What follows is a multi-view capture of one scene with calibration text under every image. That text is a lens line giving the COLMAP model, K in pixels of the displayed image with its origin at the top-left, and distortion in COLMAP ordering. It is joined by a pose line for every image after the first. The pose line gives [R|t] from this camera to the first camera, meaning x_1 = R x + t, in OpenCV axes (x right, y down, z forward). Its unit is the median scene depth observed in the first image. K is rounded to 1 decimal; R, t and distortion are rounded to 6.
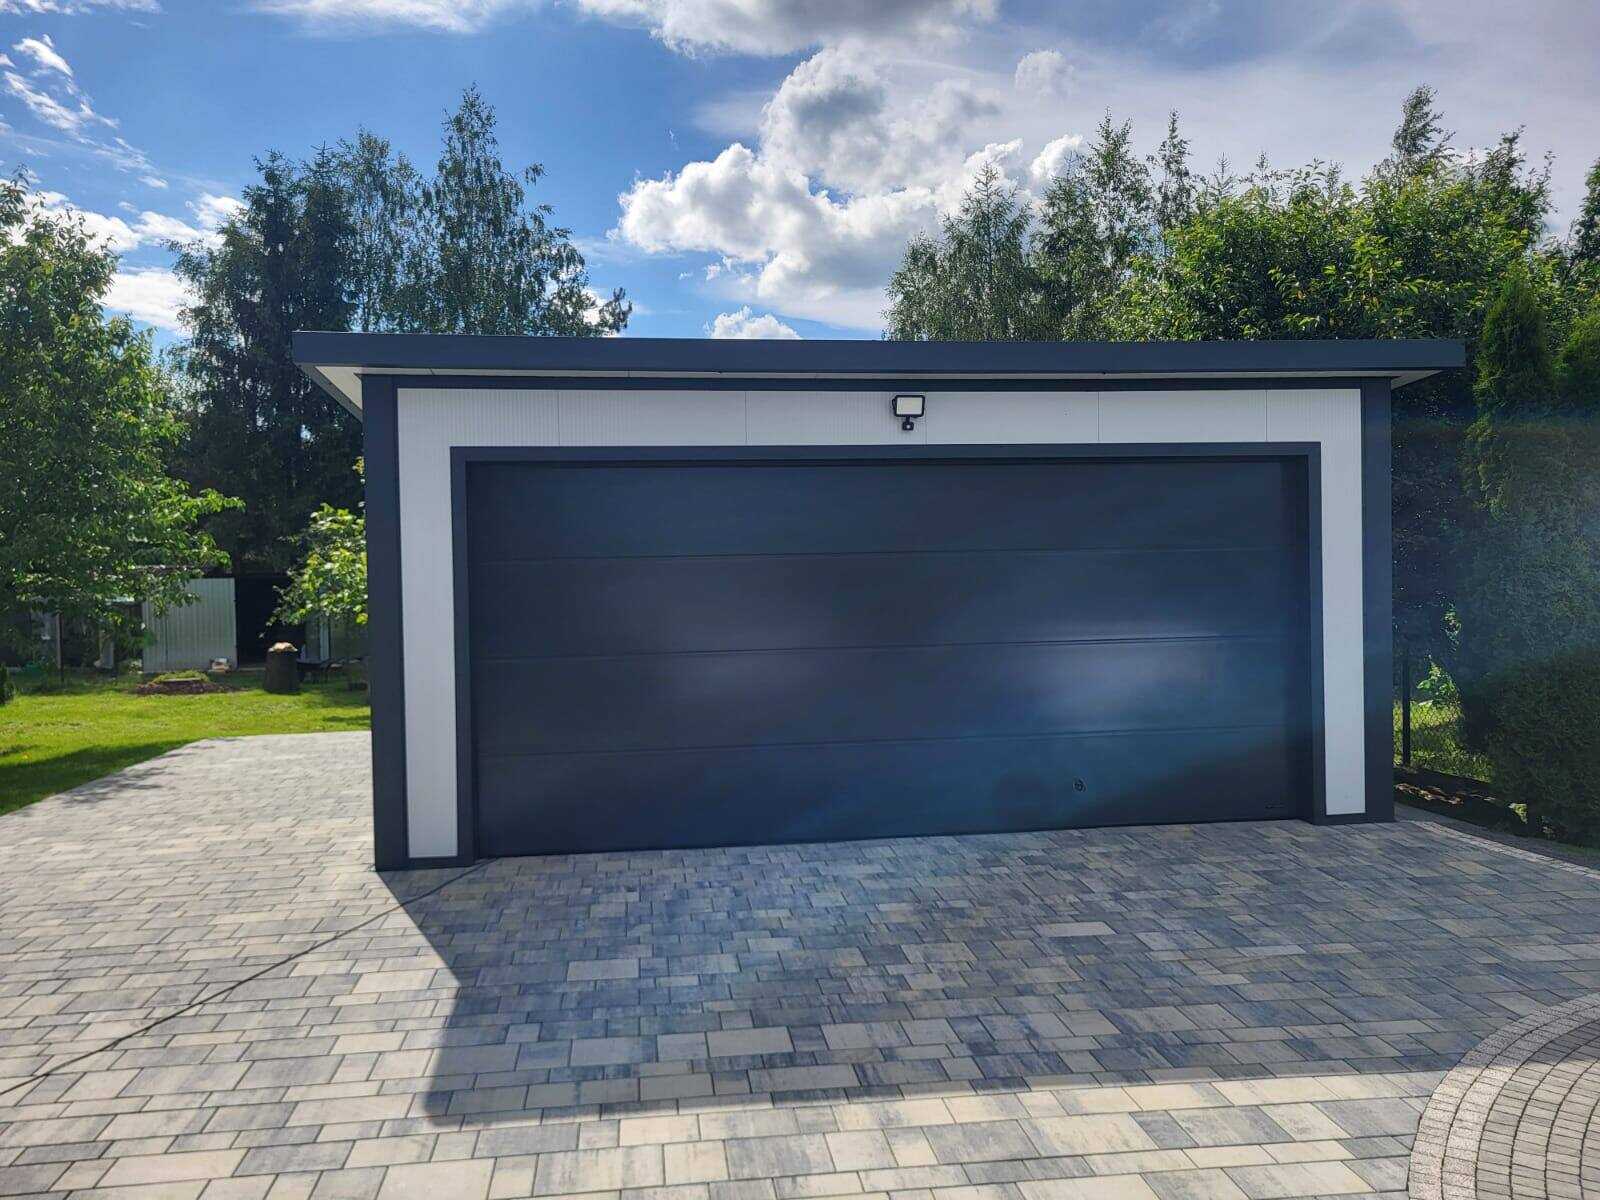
lens RADIAL K [[1272.3, 0, 791.5], [0, 1272.3, 599.4], [0, 0, 1]] dist [0.012426, -0.015277]
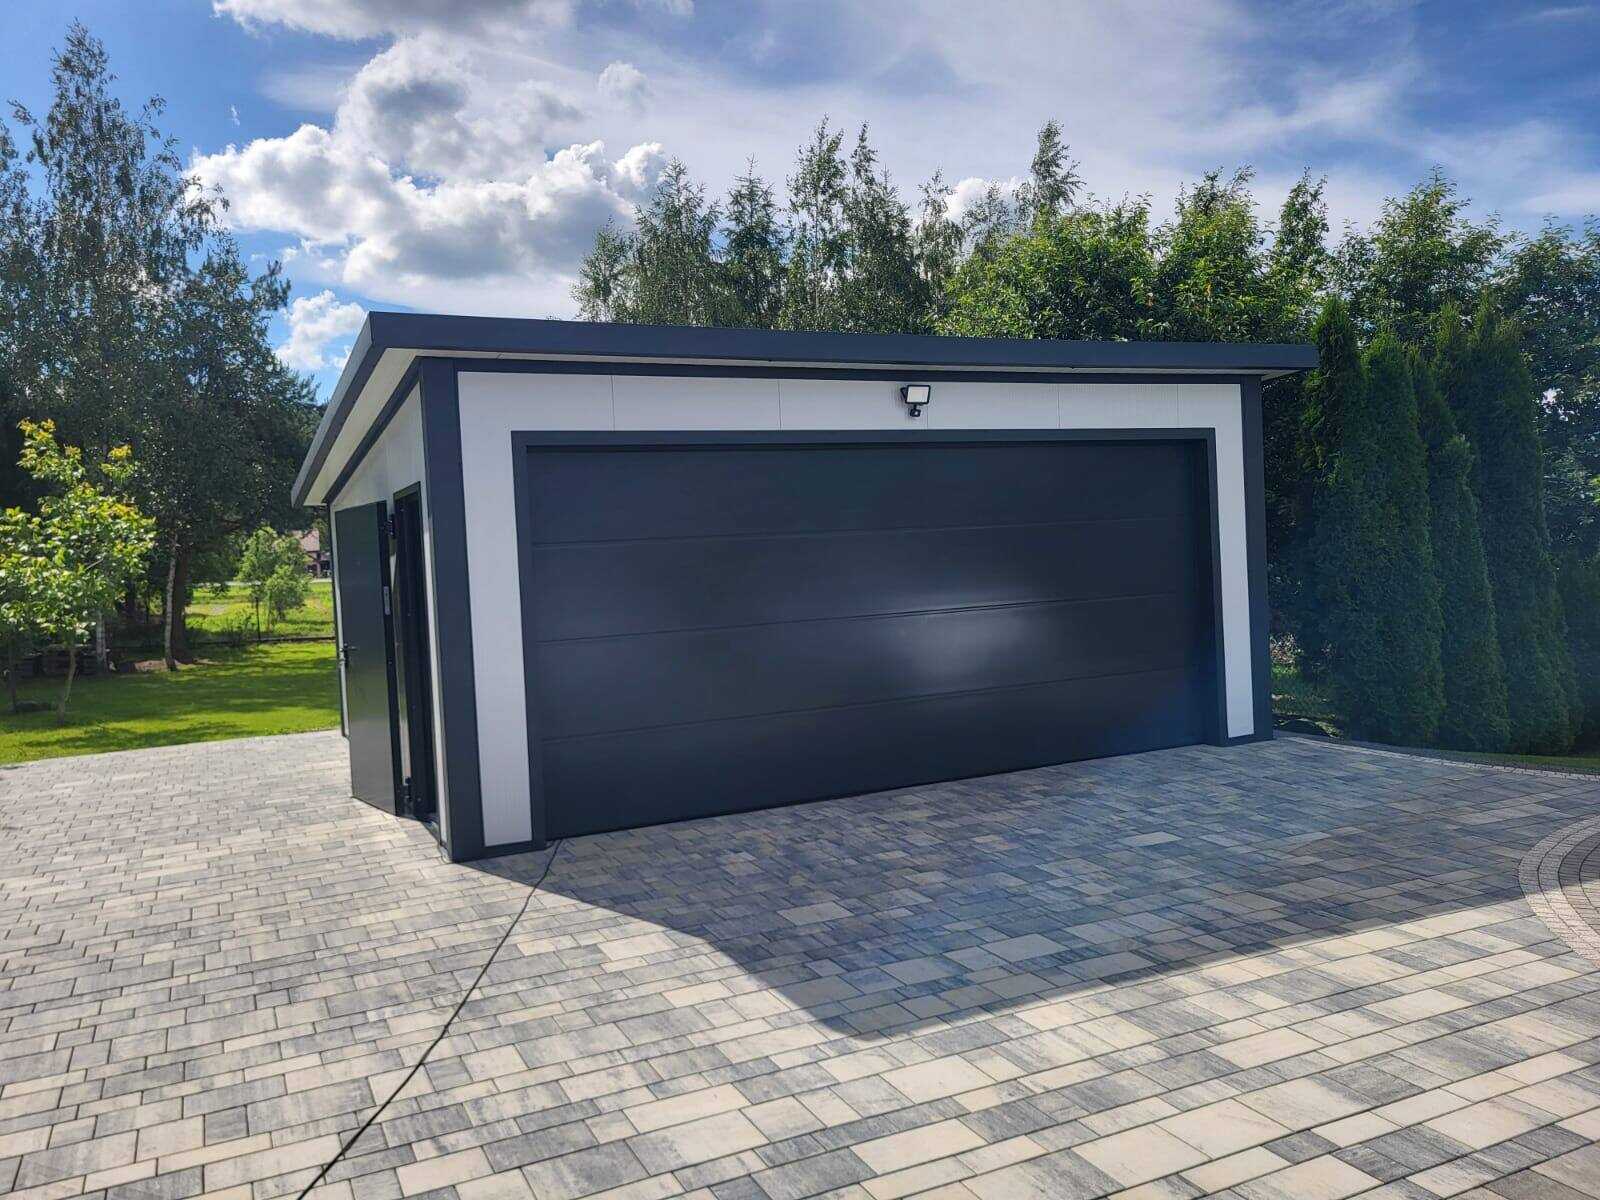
lens RADIAL K [[1272.3, 0, 777.0], [0, 1272.3, 599.7], [0, 0, 1]] dist [0.012426, -0.015277]
pose [[0.950899, -0.041040, 0.306769, -0.472804], [0.039794, 0.999155, 0.010318, 0.012239], [-0.306933, 0.002396, 0.951728, -0.015972]]
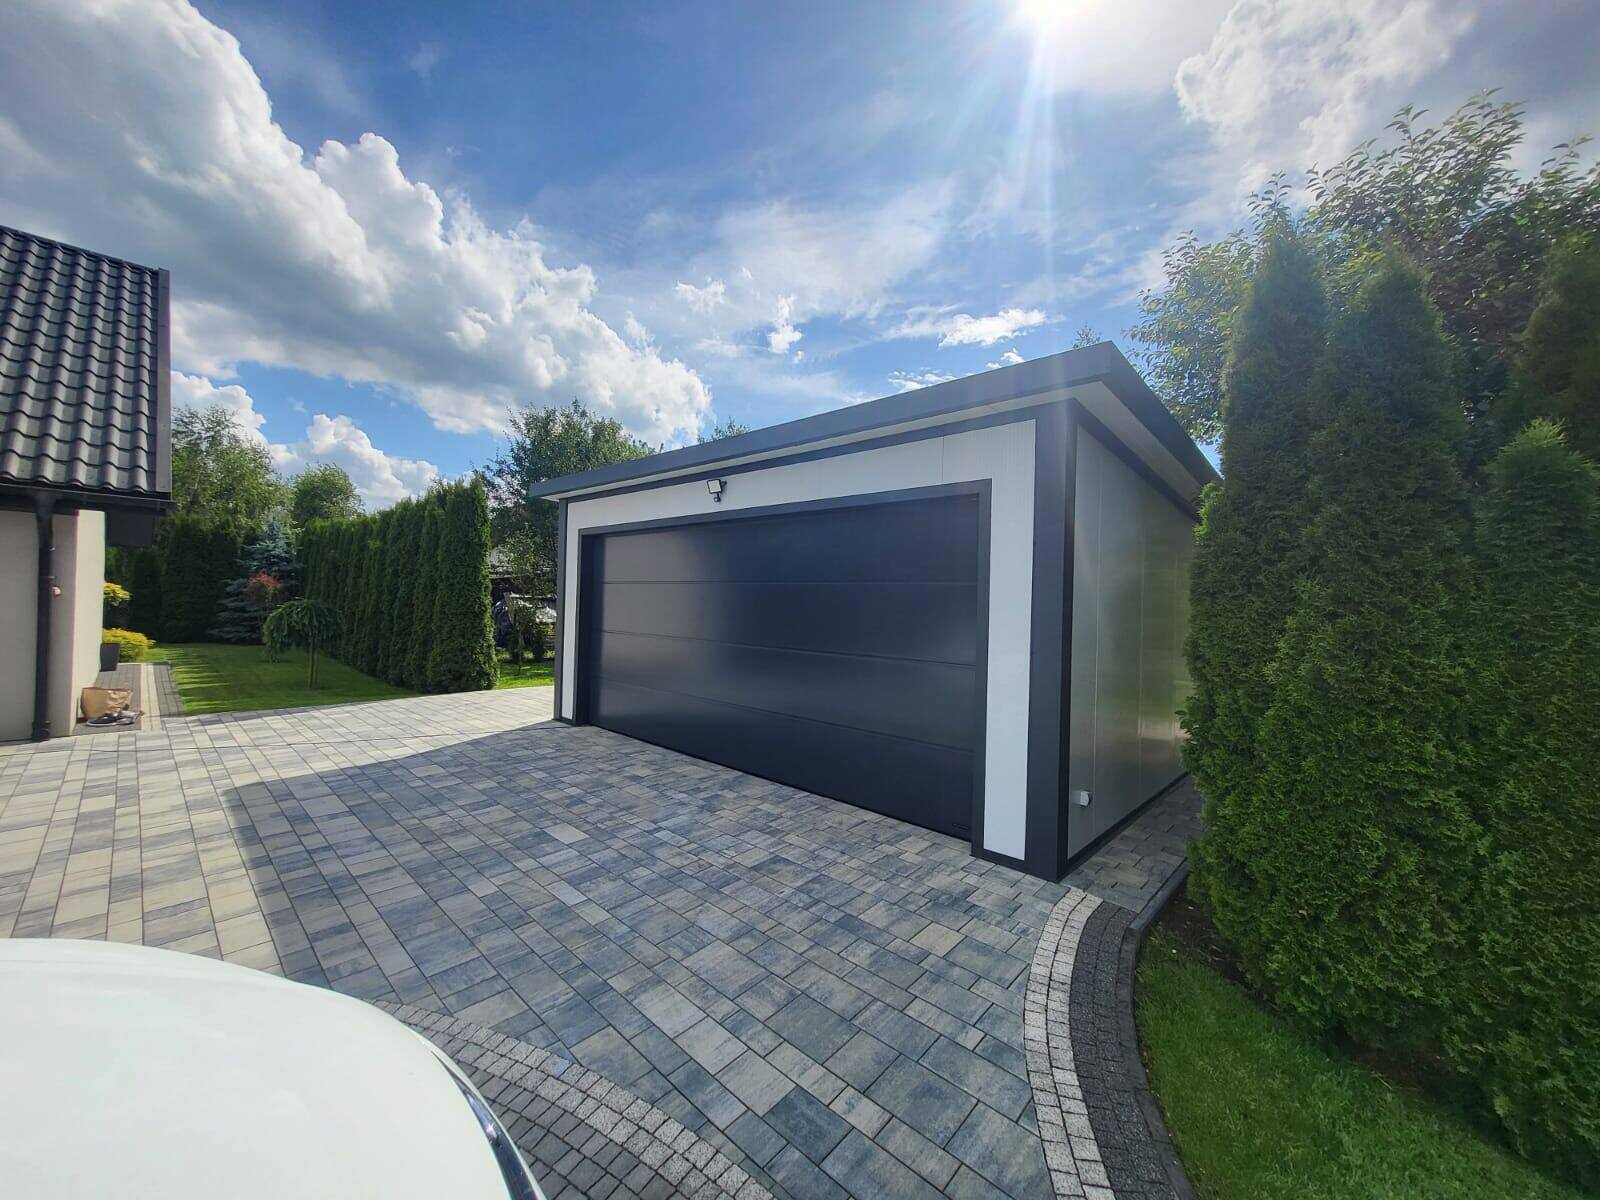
lens RADIAL K [[644.0, 0, 773.8], [0, 644.0, 602.9], [0, 0, 1]] dist [-0.002438, 0.000995]
pose [[0.607906, 0.040579, -0.792971, 0.975521], [-0.061044, 0.998126, 0.004280, -0.023233], [0.791659, 0.045804, 0.609244, 0.751565]]
